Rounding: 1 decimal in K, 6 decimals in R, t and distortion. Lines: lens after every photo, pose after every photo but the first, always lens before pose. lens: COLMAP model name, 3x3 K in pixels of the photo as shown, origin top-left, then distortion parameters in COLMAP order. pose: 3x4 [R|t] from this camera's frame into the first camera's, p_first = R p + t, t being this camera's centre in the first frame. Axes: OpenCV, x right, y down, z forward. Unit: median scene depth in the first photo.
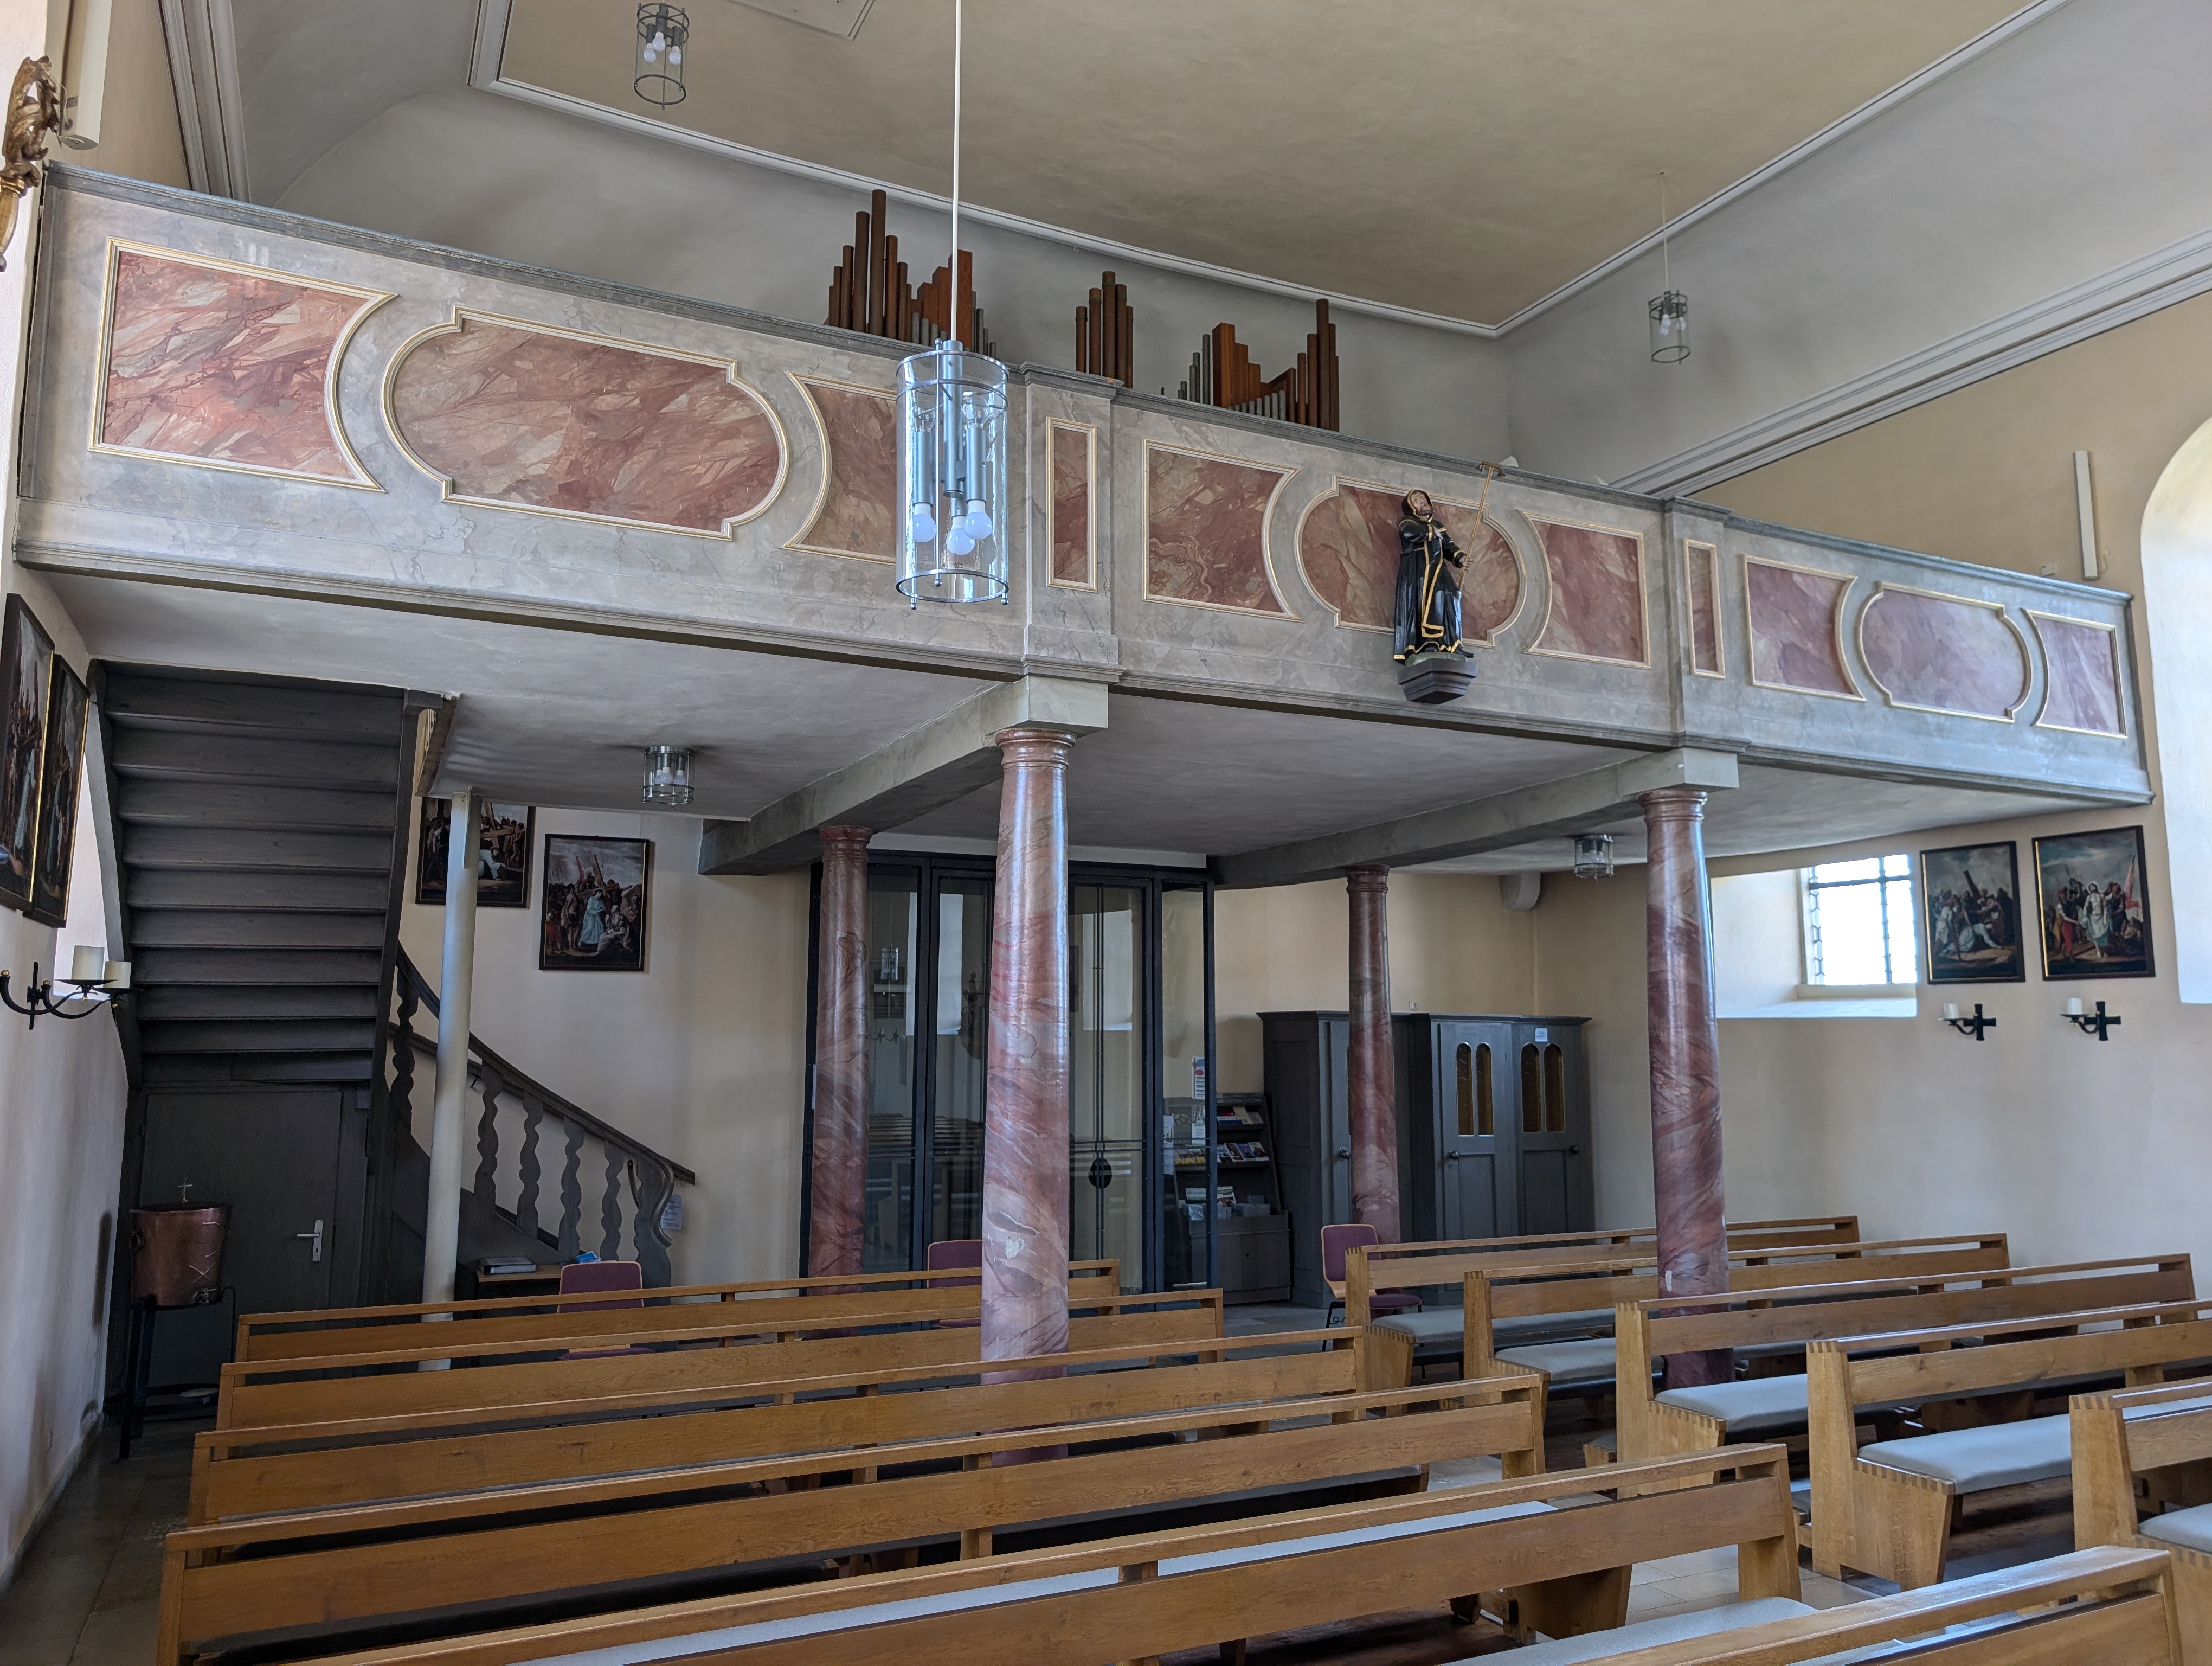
lens RADIAL K [[1586.1, 0, 1111.4], [0, 1586.1, 816.2], [0, 0, 1]] dist [0.067121, -0.076625]
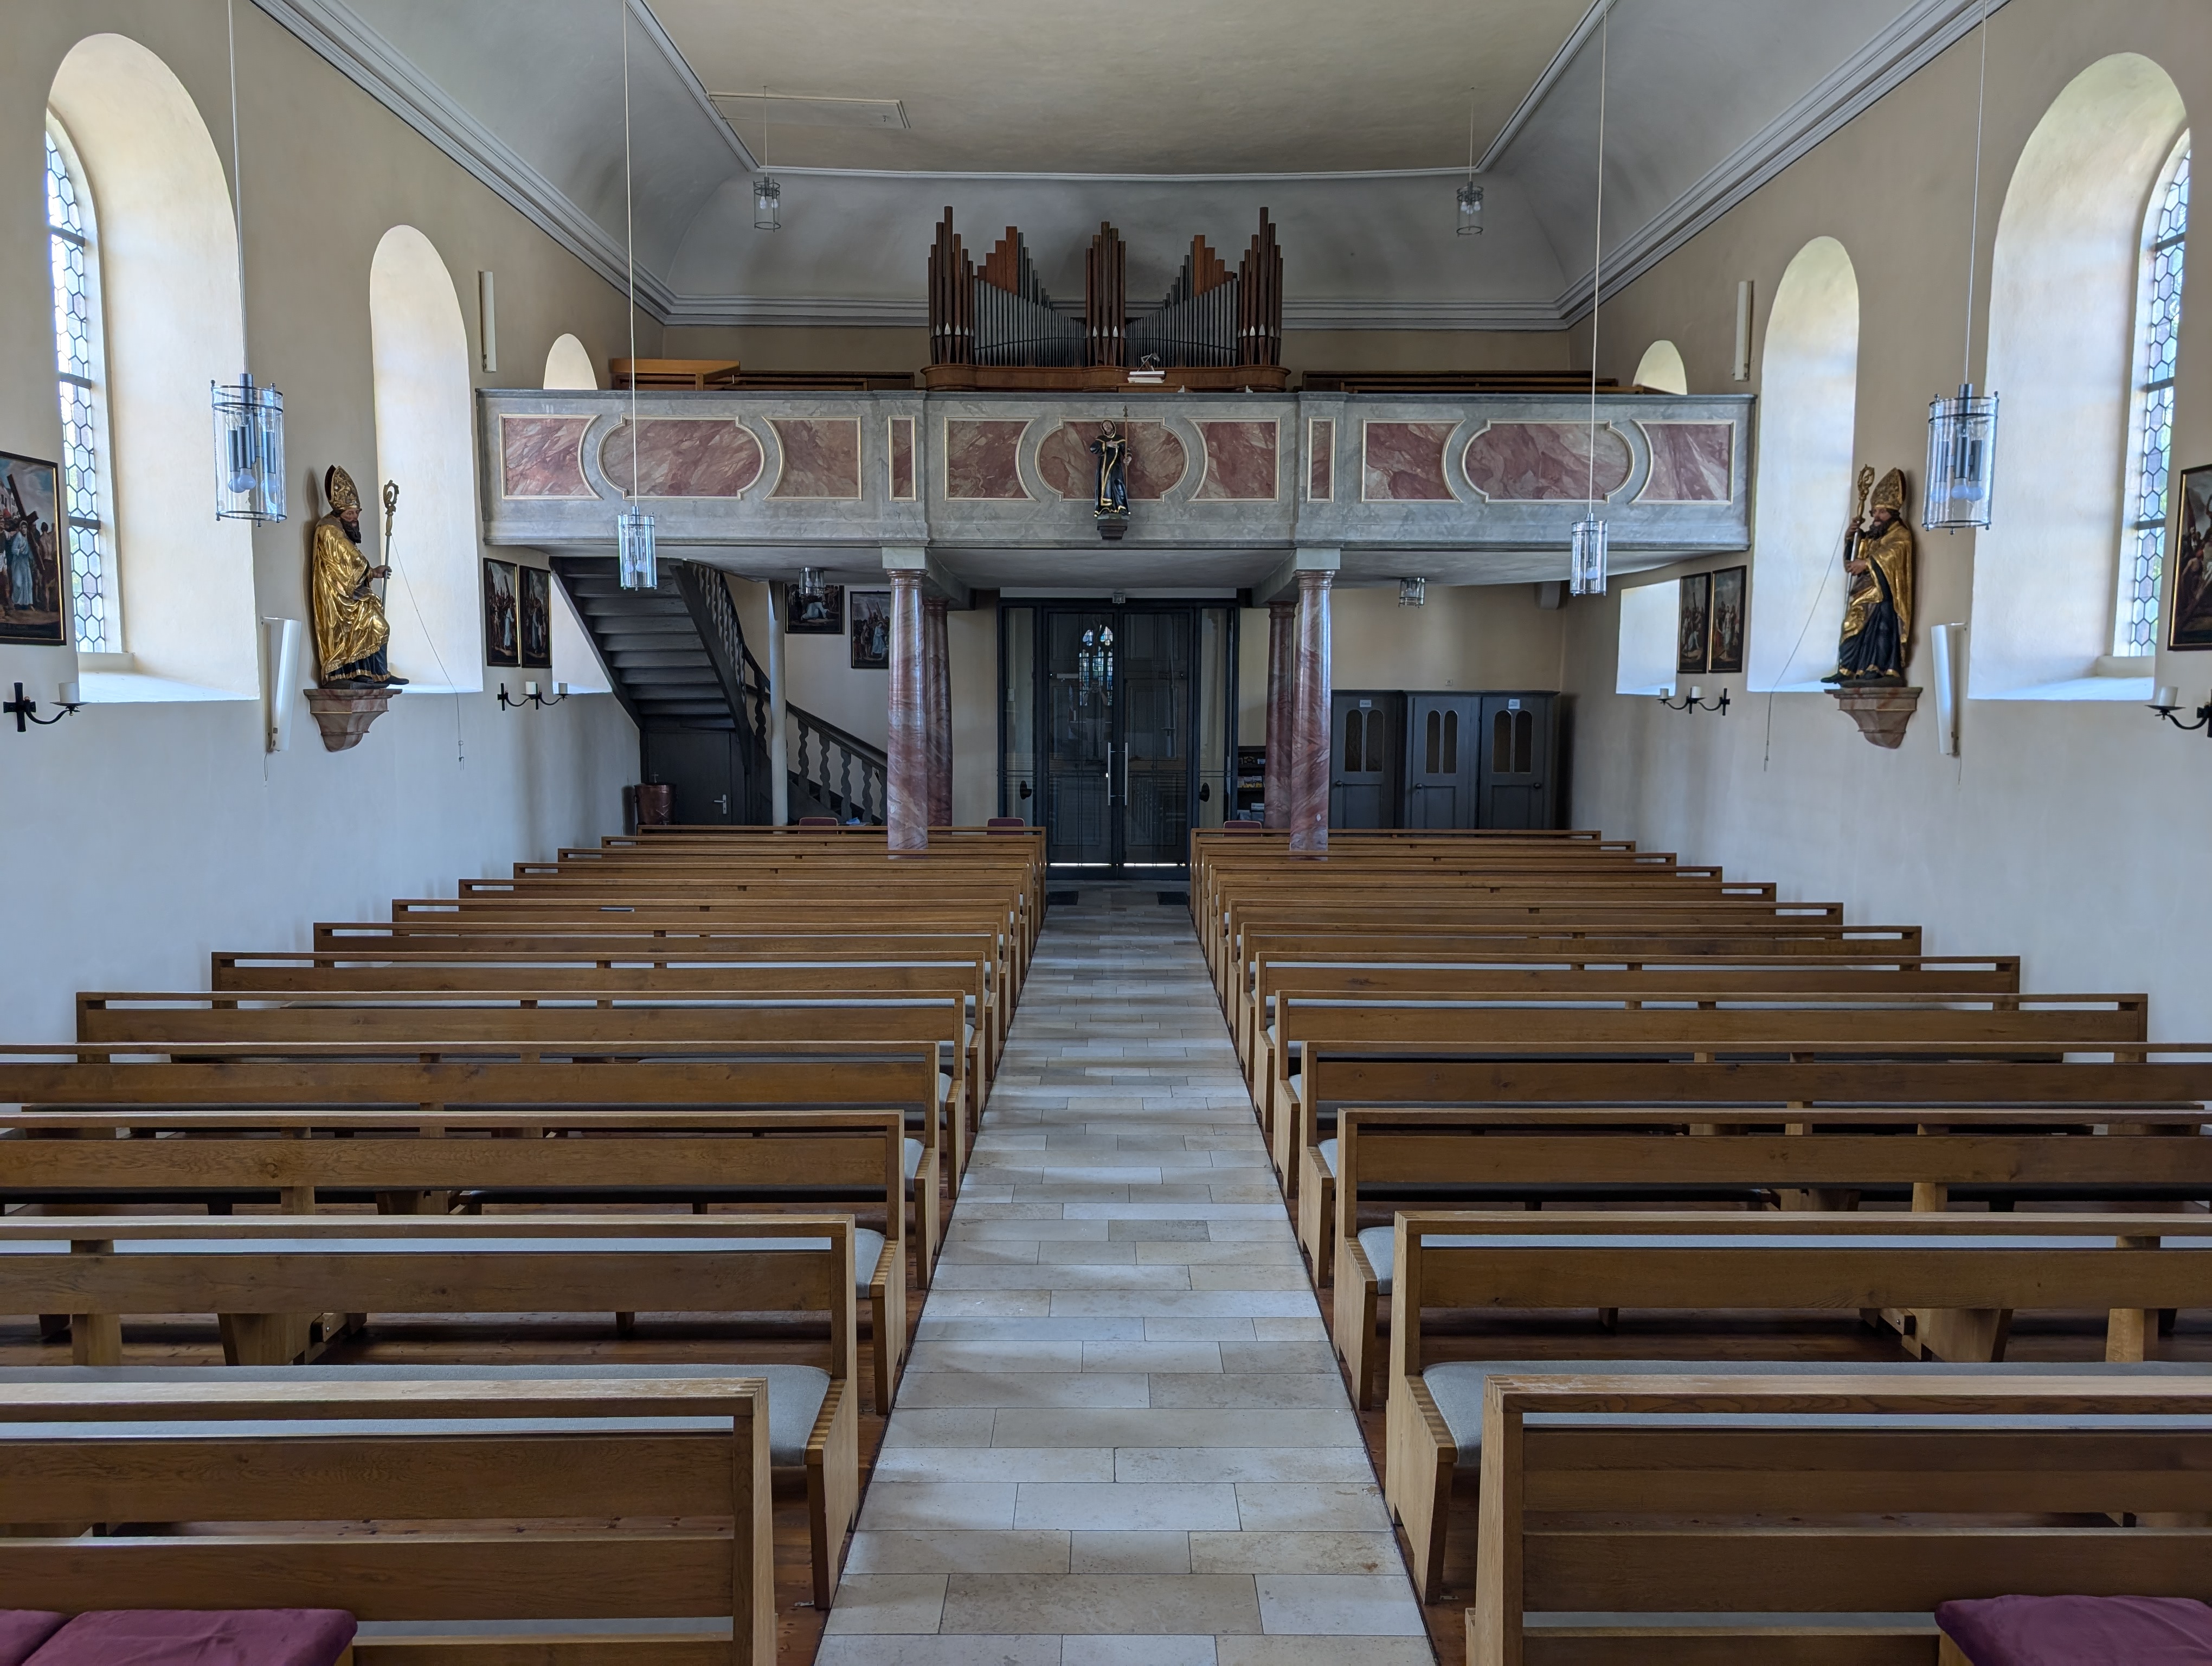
lens RADIAL K [[1593.2, 0, 1101.5], [0, 1593.2, 818.2], [0, 0, 1]] dist [0.078690, -0.169883]
pose [[0.895558, 0.038087, -0.443312, 1.019502], [0.061671, 0.976087, 0.208447, -0.141541], [0.440650, -0.214016, 0.871794, -0.703198]]
